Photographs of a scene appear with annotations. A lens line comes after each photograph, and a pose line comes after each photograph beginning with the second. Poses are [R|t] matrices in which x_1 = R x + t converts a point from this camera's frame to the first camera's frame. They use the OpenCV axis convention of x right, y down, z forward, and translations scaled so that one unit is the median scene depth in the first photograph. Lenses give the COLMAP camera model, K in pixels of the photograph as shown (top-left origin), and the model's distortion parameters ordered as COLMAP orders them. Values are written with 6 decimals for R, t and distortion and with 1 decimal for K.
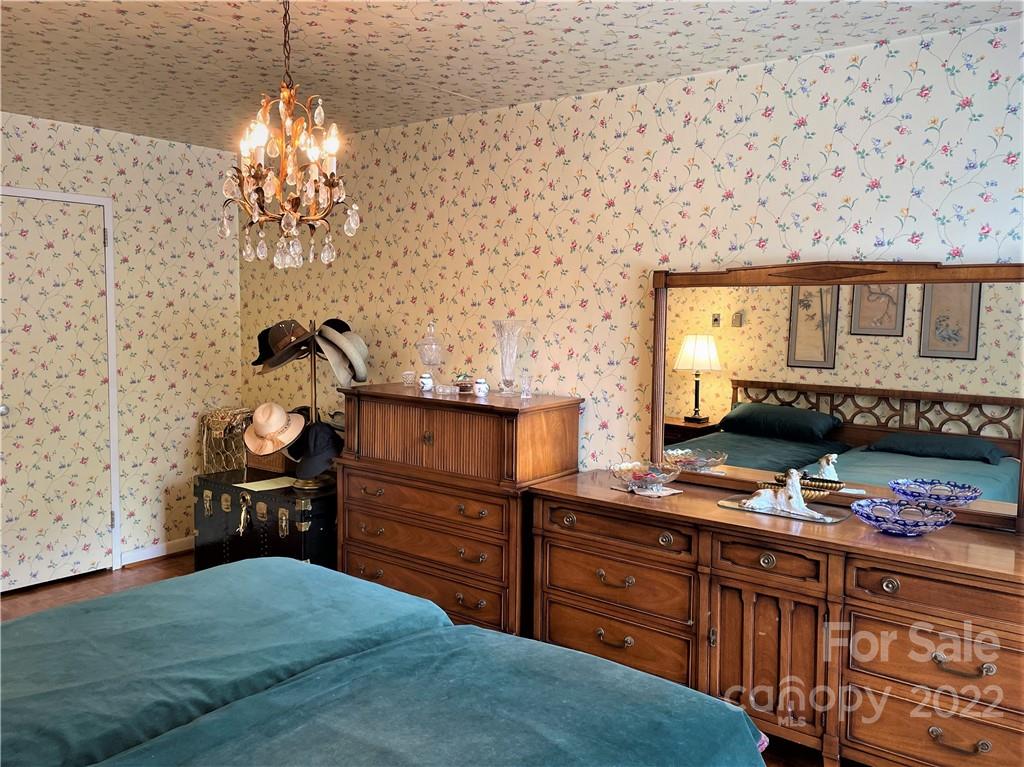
lens RADIAL K [[785.6, 0, 512.0], [0, 785.6, 383.5], [0, 0, 1]] dist [0.087286, -0.107854]
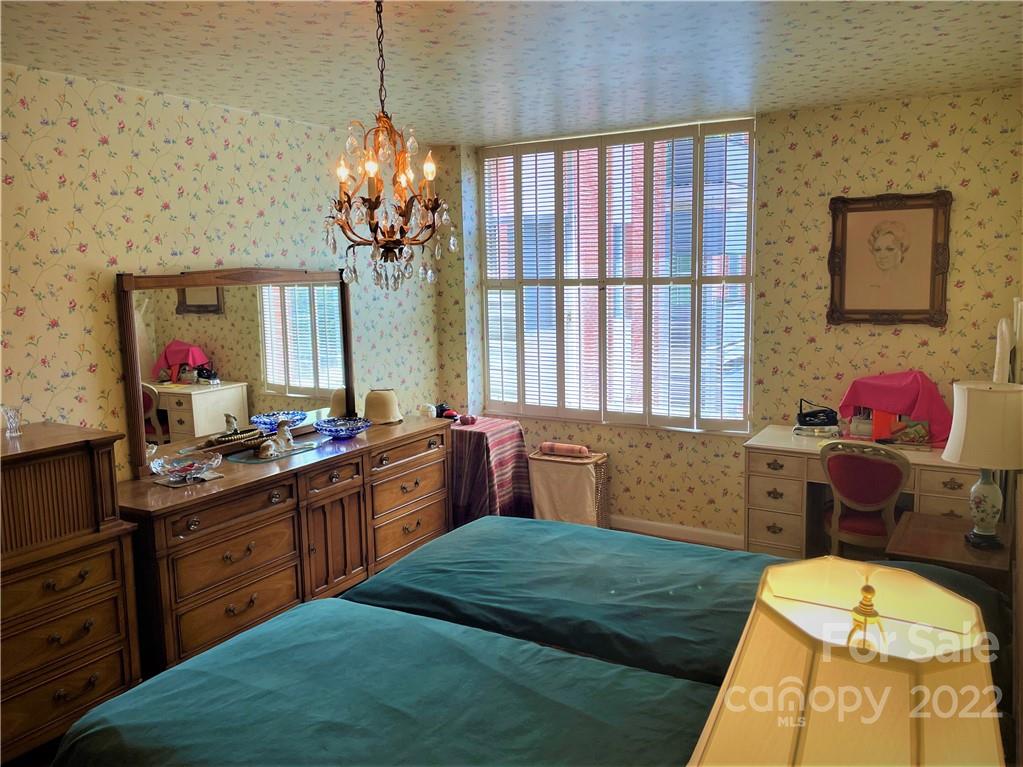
lens RADIAL K [[784.8, 0, 511.5], [0, 784.8, 383.5], [0, 0, 1]] dist [0.087286, -0.107854]
pose [[-0.079371, -0.141624, 0.986733, -0.886958], [0.134438, 0.979292, 0.151370, -0.094289], [-0.987738, 0.144669, -0.058688, 0.604218]]
